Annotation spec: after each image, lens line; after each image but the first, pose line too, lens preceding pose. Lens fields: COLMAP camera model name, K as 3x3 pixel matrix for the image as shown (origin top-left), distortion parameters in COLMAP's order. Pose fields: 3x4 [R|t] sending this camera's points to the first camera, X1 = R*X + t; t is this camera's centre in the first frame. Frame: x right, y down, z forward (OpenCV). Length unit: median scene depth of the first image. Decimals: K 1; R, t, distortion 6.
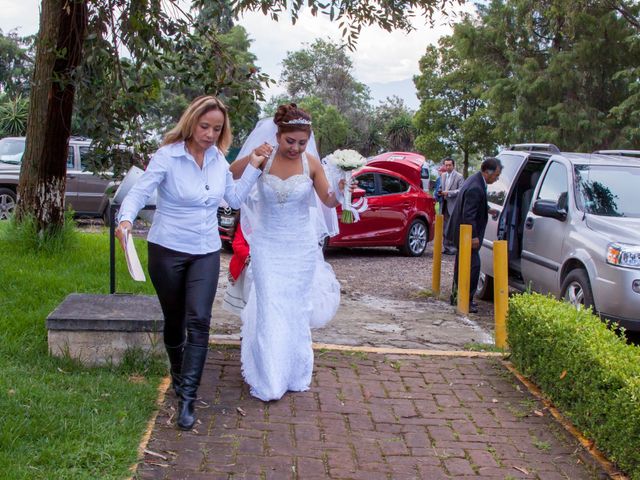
lens RADIAL K [[1147.1, 0, 320.0], [0, 1147.1, 240.0], [0, 0, 1]] dist [-0.007792, -0.098704]
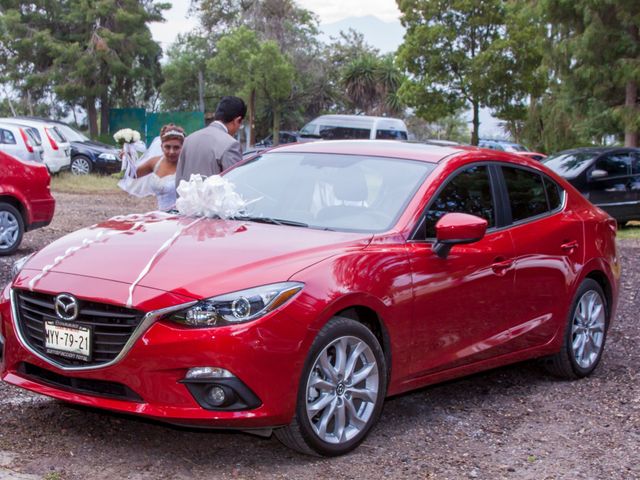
lens RADIAL K [[1147.1, 0, 320.0], [0, 1147.1, 240.0], [0, 0, 1]] dist [-0.007792, -0.098704]
pose [[0.996363, -0.031579, 0.079137, -0.017843], [0.028688, 0.998888, 0.037417, -0.025687], [-0.080230, -0.035010, 0.996161, 0.337204]]
